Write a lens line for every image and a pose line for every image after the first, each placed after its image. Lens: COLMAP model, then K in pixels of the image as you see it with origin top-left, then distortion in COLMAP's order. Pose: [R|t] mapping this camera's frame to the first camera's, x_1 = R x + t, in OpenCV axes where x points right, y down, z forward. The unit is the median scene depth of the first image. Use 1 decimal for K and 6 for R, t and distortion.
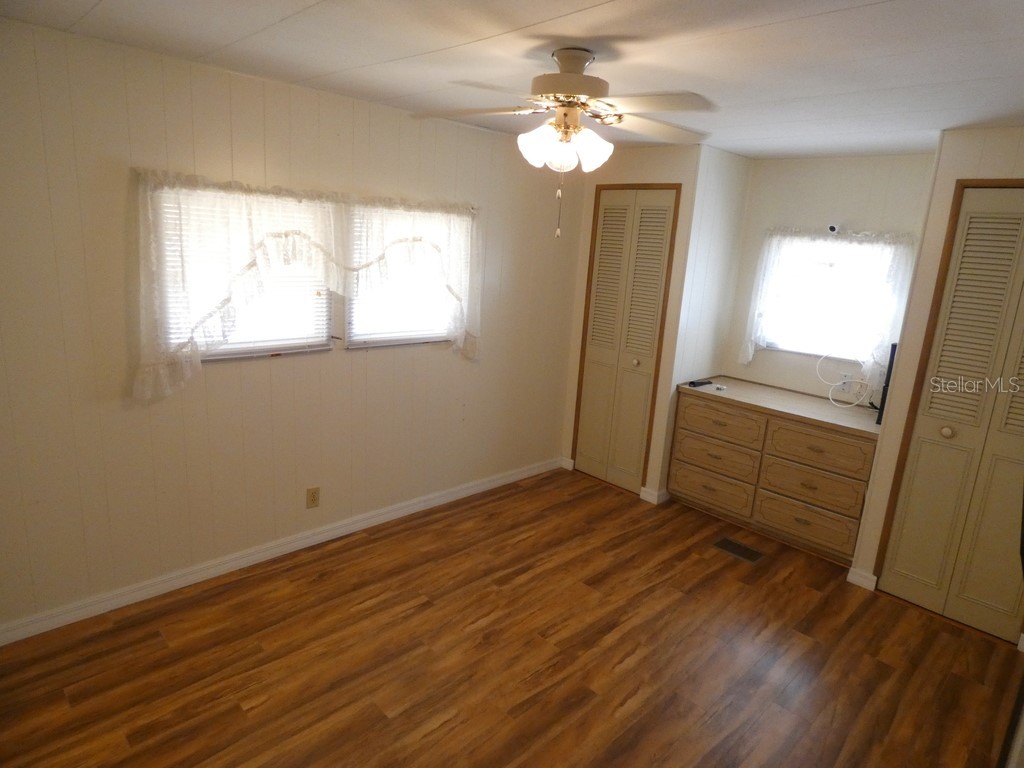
lens RADIAL K [[617.1, 0, 516.0], [0, 617.1, 376.5], [0, 0, 1]] dist [0.002345, 0.000400]
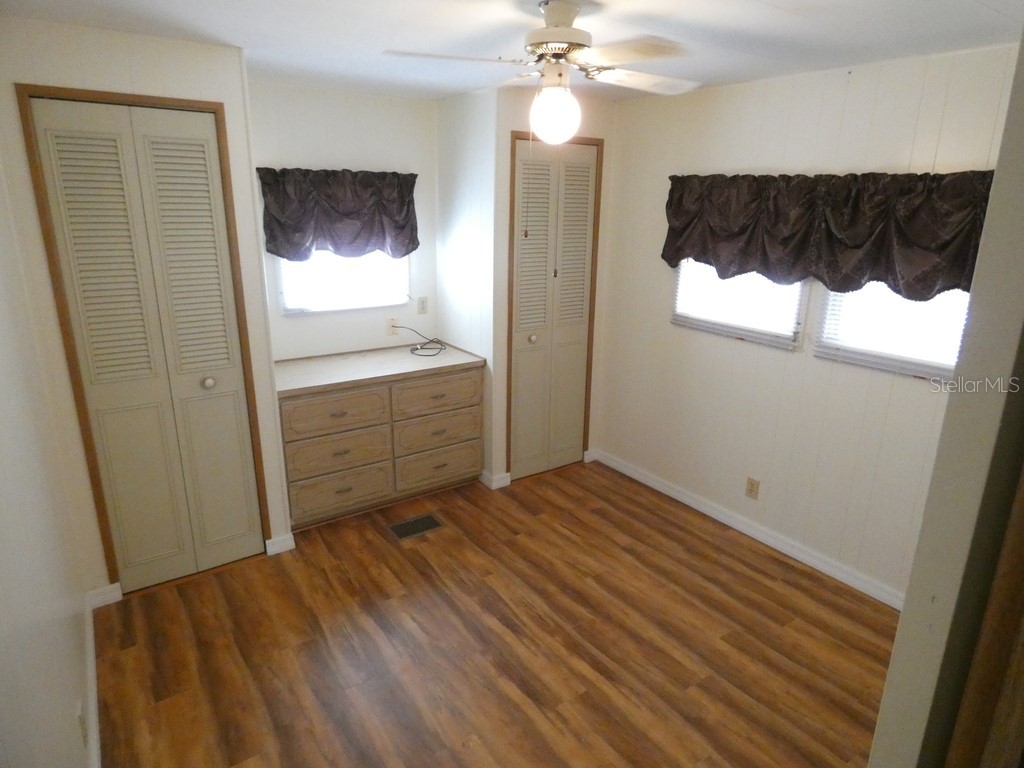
lens RADIAL K [[623.6, 0, 514.0], [0, 623.6, 384.0], [0, 0, 1]] dist [0.003931, 0.000958]
pose [[0.158810, -0.344012, 0.925438, -0.513304], [0.205610, 0.928306, 0.309794, -0.224957], [-0.965662, 0.141081, 0.218157, 0.756550]]
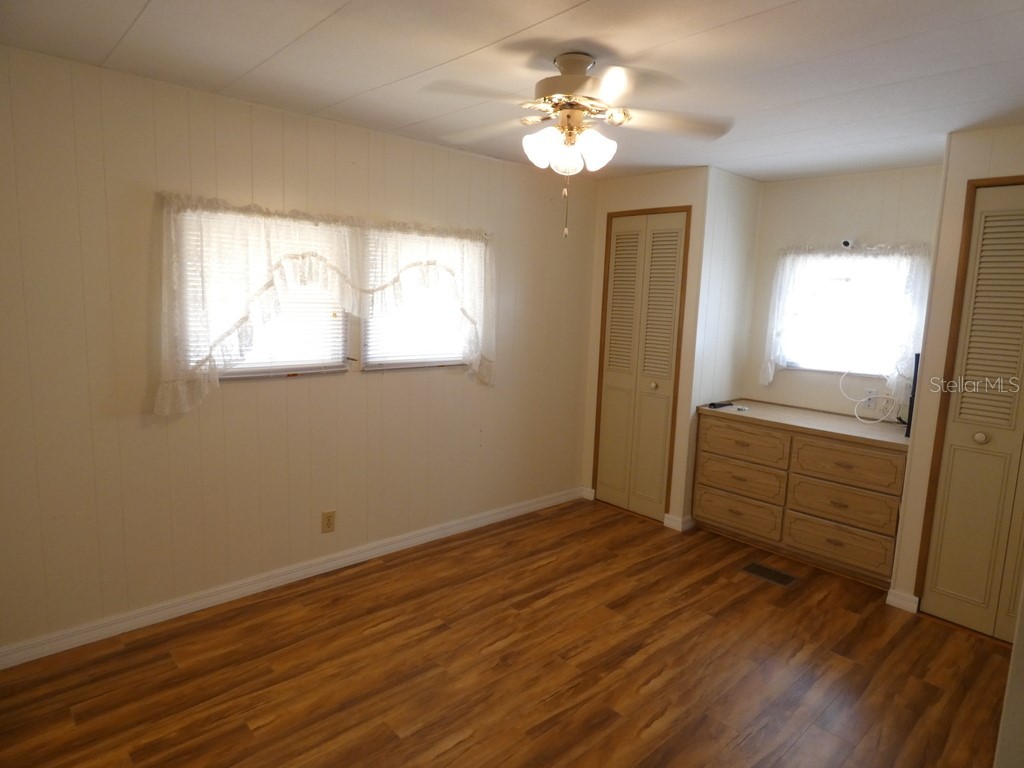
lens RADIAL K [[617.1, 0, 516.0], [0, 617.1, 376.5], [0, 0, 1]] dist [0.002345, 0.000400]
pose [[0.999065, -0.023276, -0.036420, 0.013975], [0.019888, 0.995673, -0.090768, 0.066961], [0.038375, 0.089959, 0.995206, 0.008447]]
